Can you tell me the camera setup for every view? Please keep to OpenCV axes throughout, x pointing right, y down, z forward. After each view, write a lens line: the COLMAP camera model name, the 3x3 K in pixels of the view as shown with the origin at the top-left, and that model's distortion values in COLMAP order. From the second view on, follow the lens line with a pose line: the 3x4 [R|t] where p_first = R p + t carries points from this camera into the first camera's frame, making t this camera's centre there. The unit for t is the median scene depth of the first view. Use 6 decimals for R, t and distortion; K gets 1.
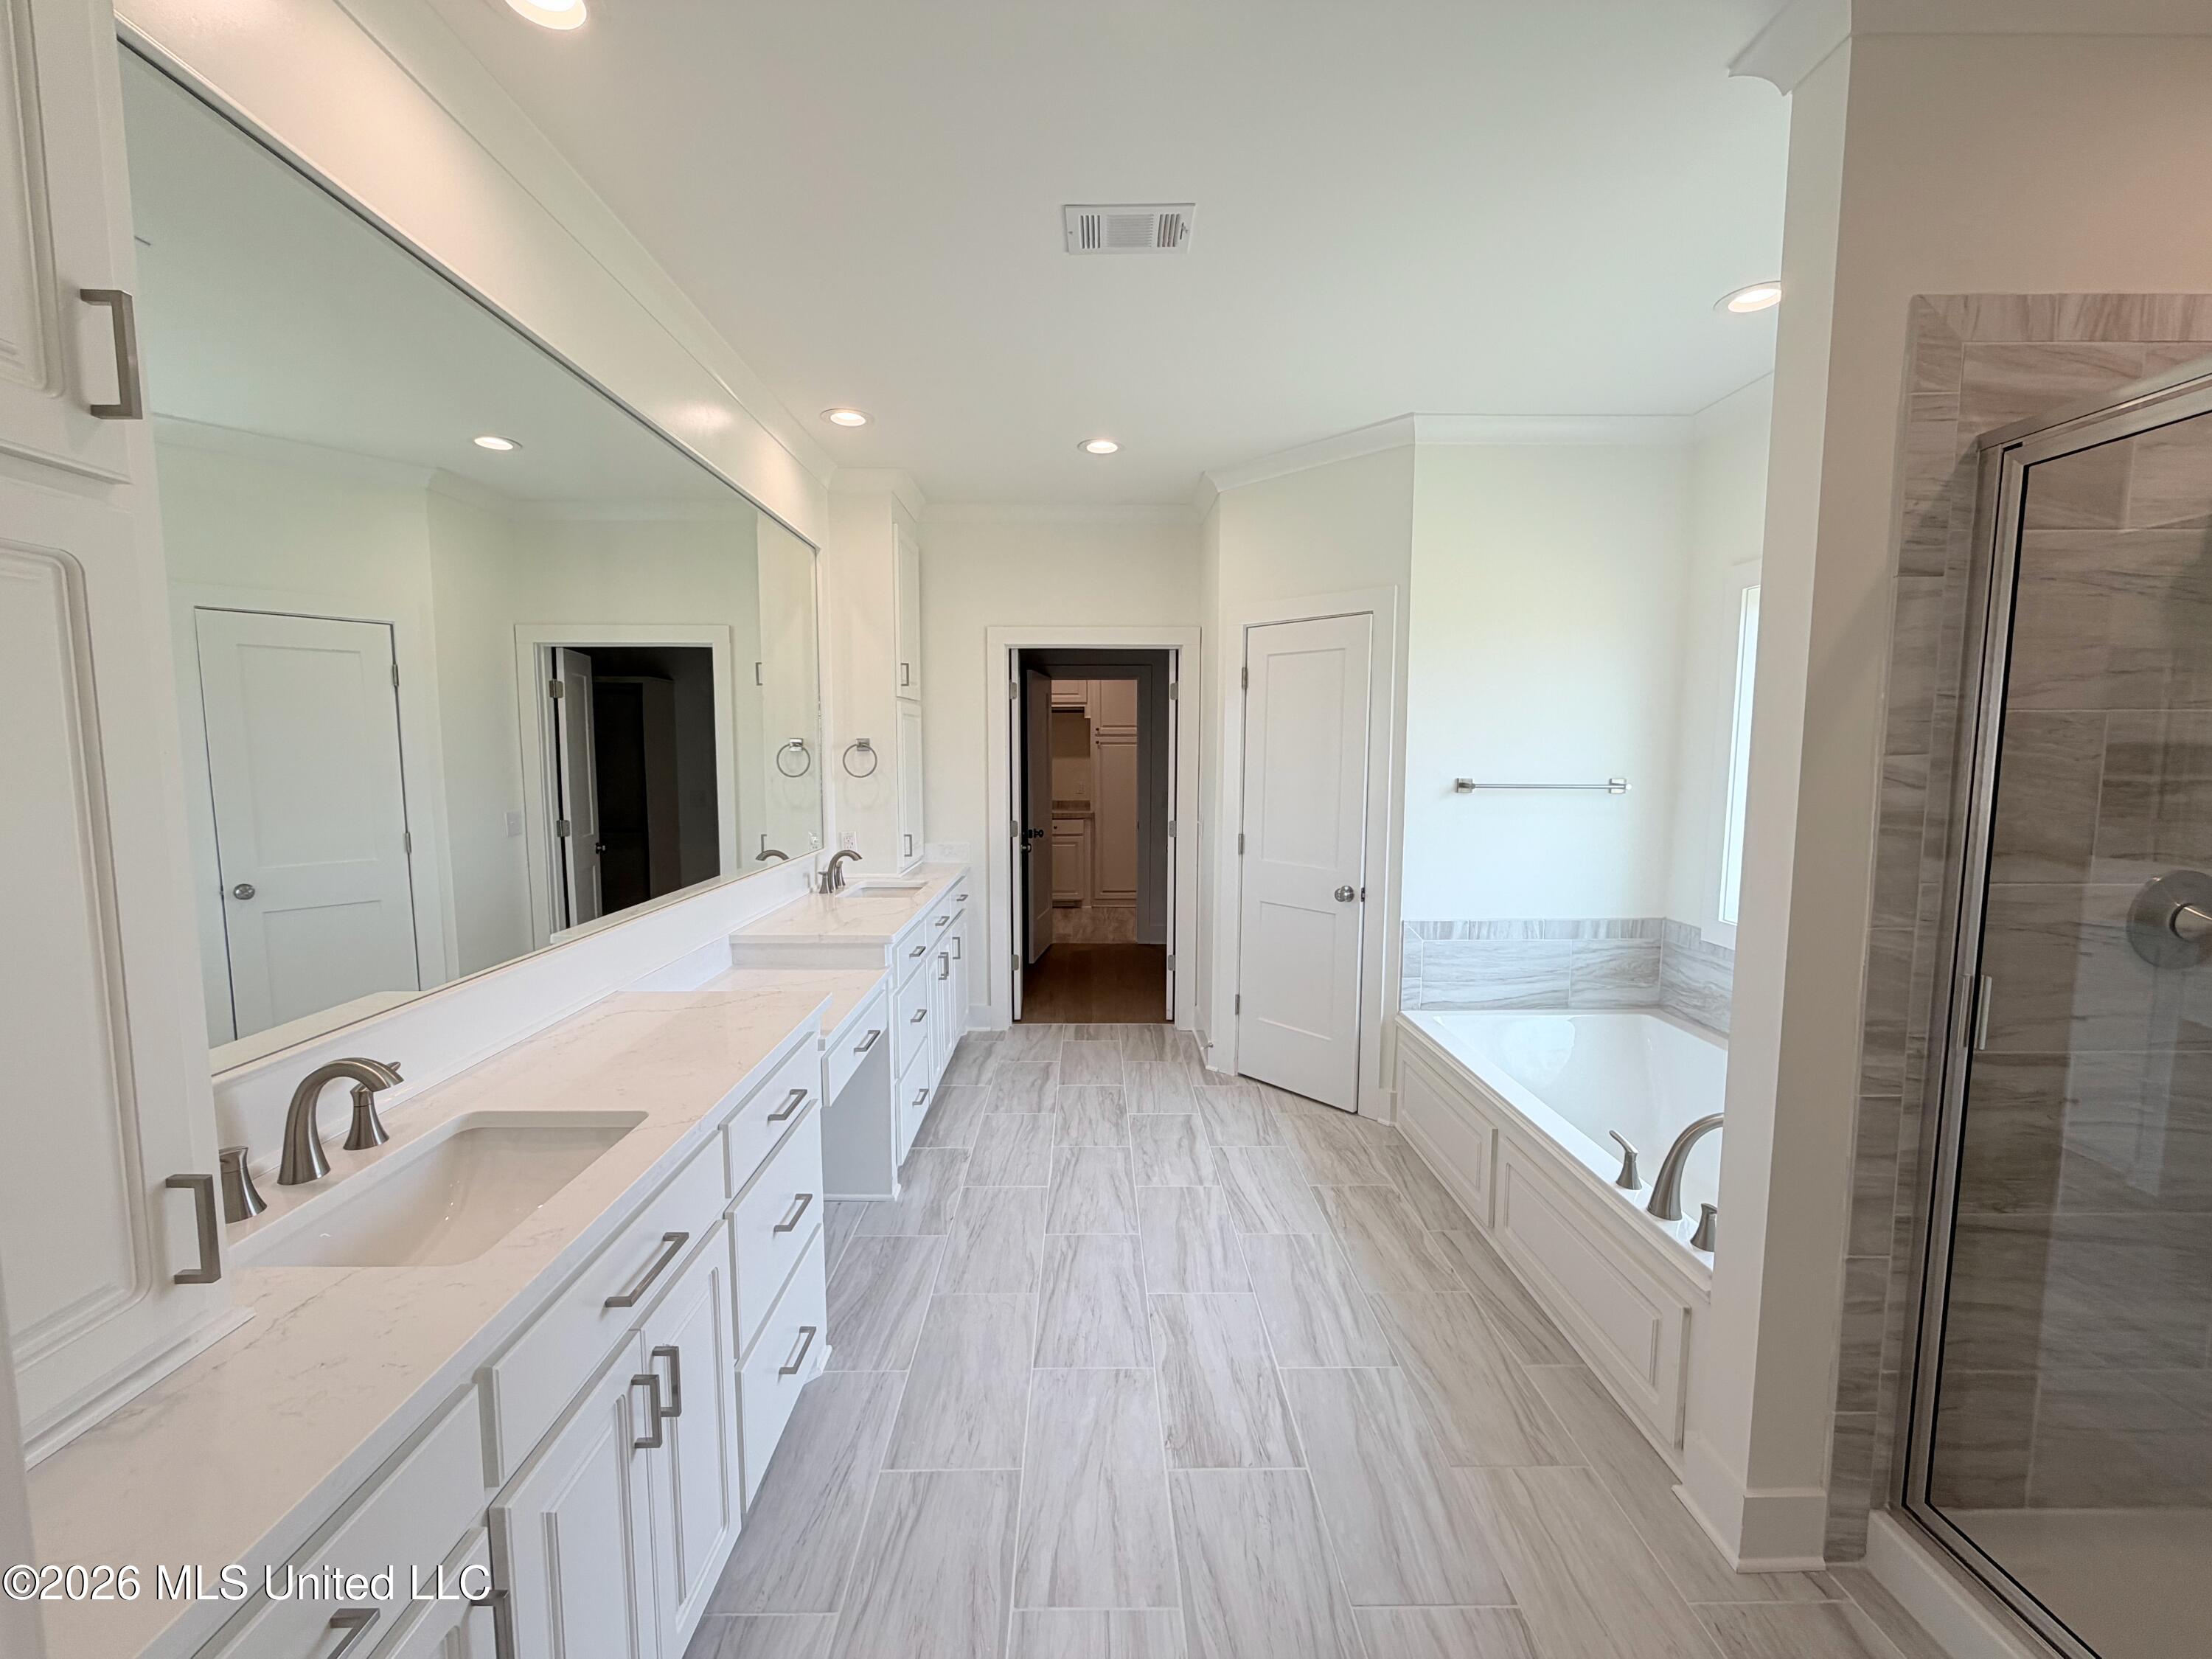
lens RADIAL K [[885.3, 0, 1106.0], [0, 885.3, 829.5], [0, 0, 1]] dist [-0.000004, -0.000150]
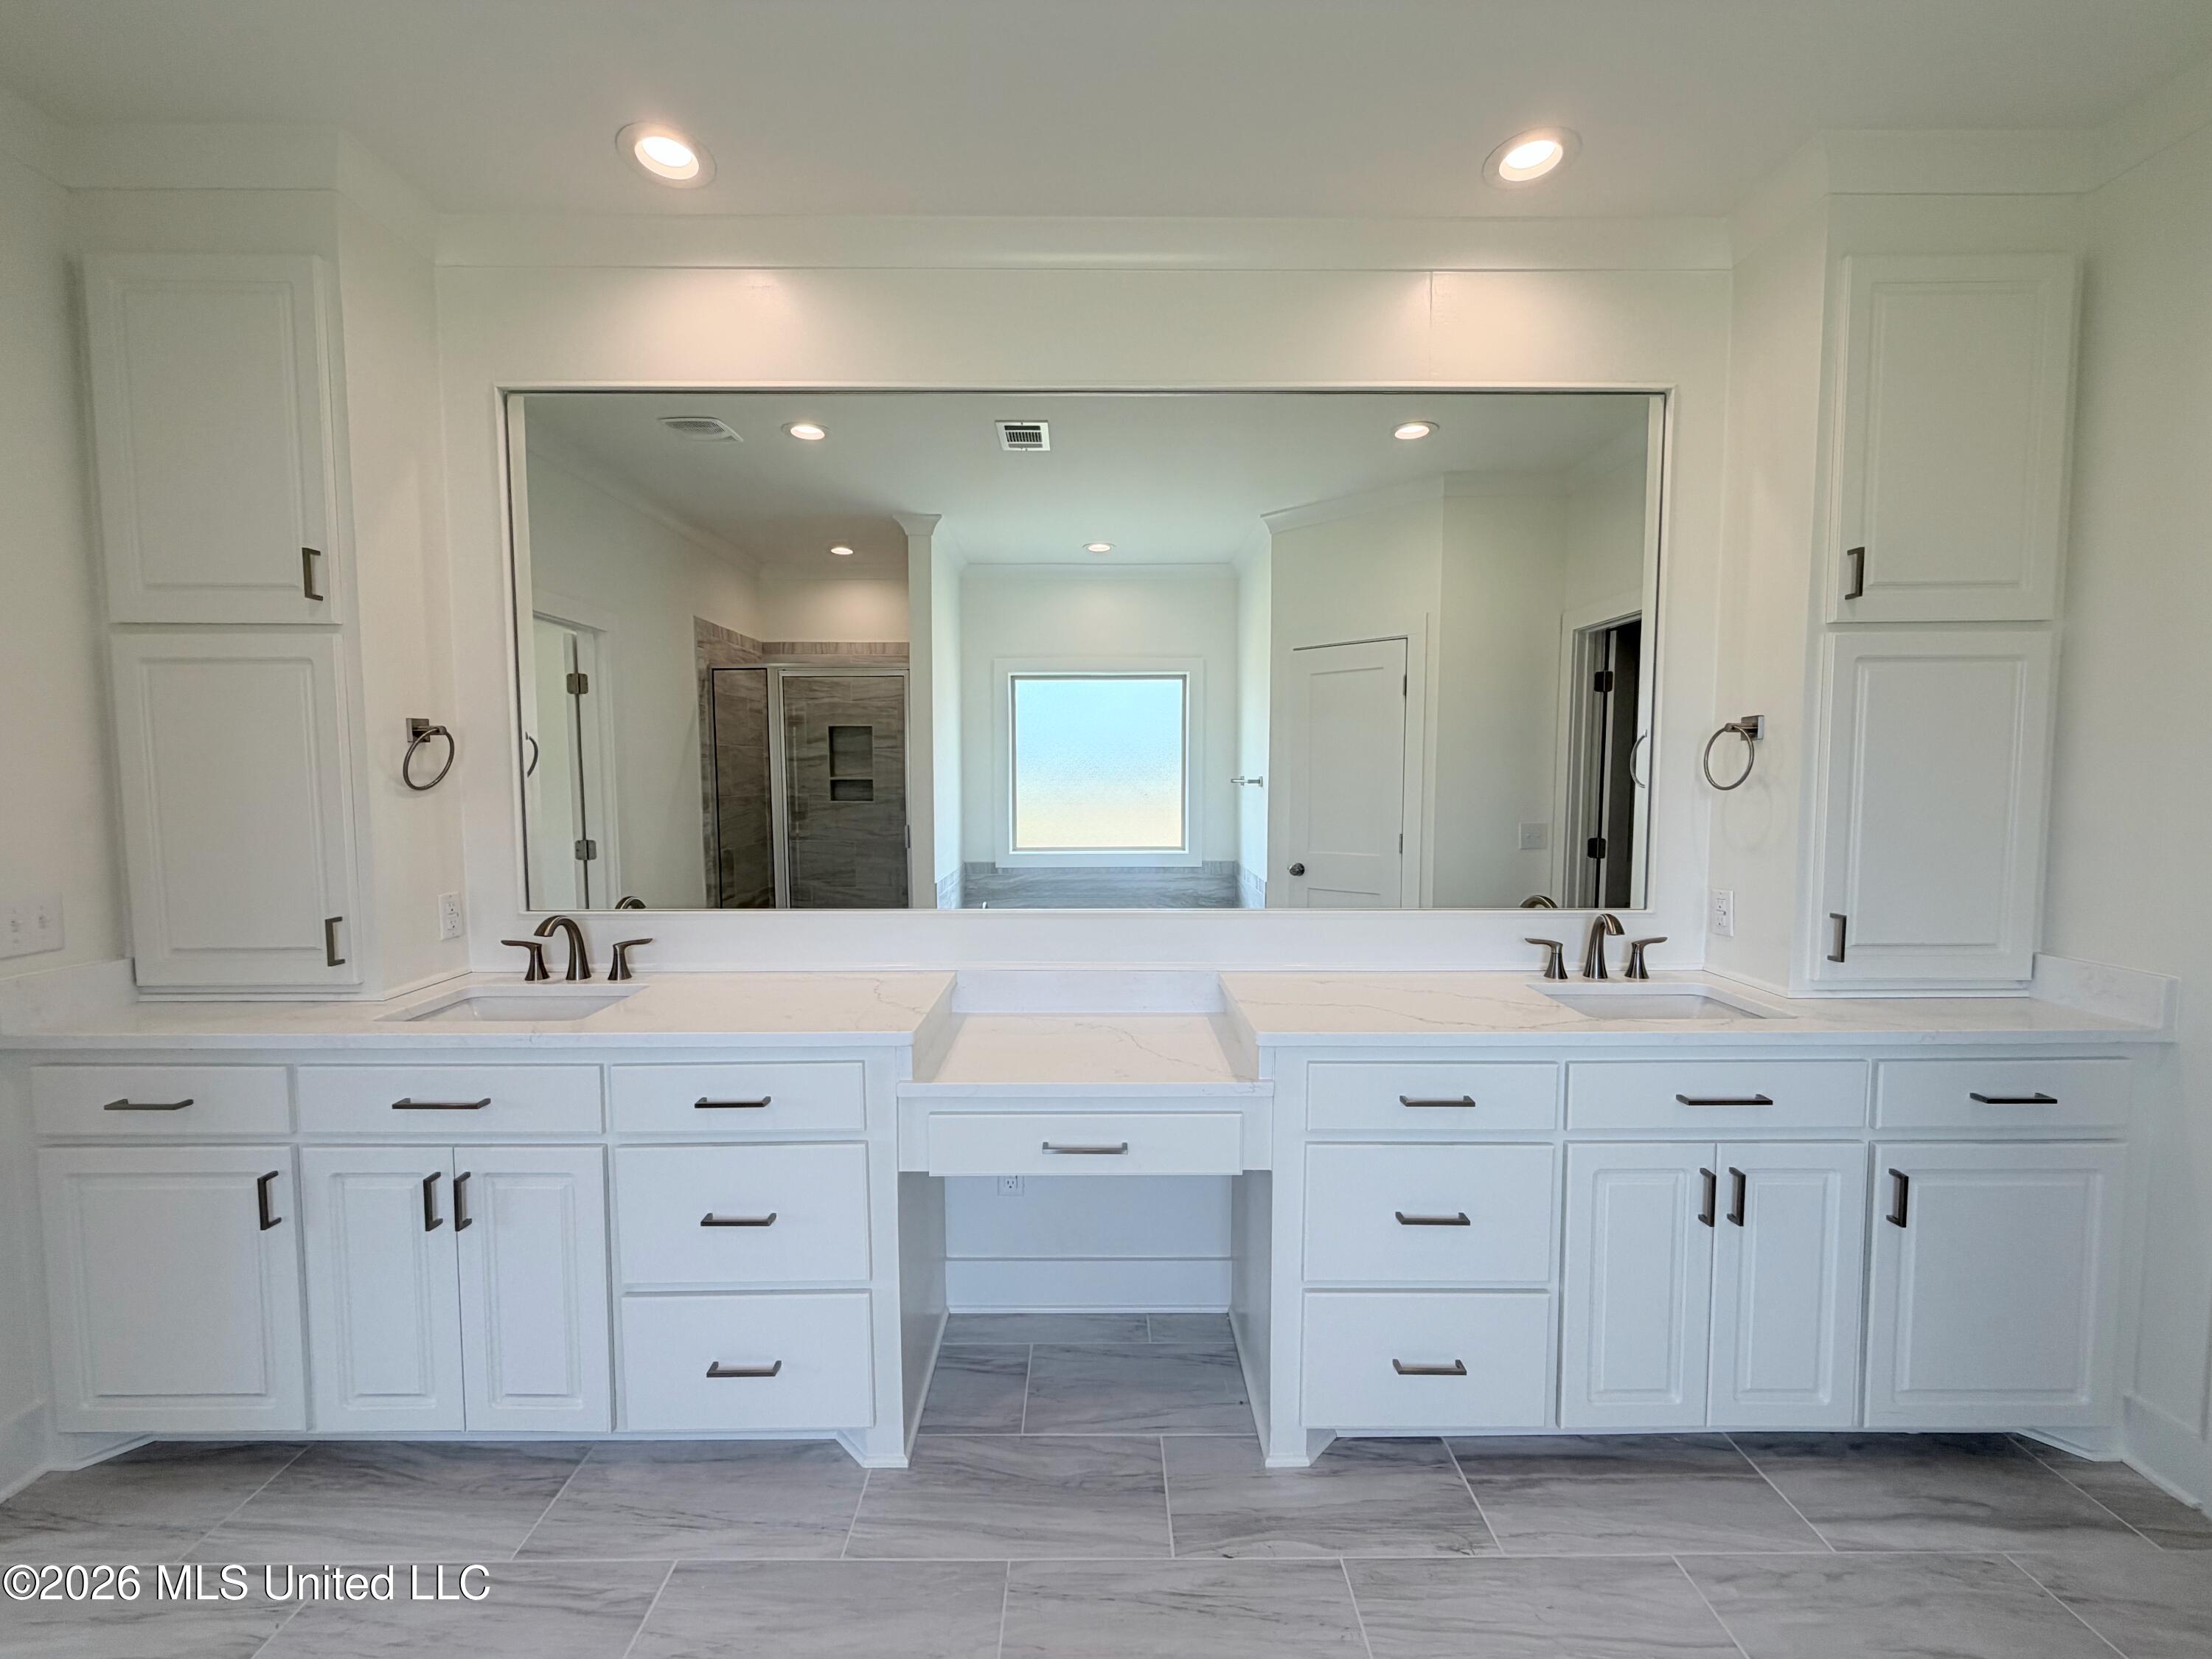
lens RADIAL K [[885.3, 0, 1106.0], [0, 885.3, 829.5], [0, 0, 1]] dist [-0.000004, -0.000150]
pose [[-0.017919, 0.062585, -0.997879, 0.292336], [-0.090461, 0.993844, 0.063956, -0.039897], [0.995739, 0.091415, -0.012147, 0.718817]]
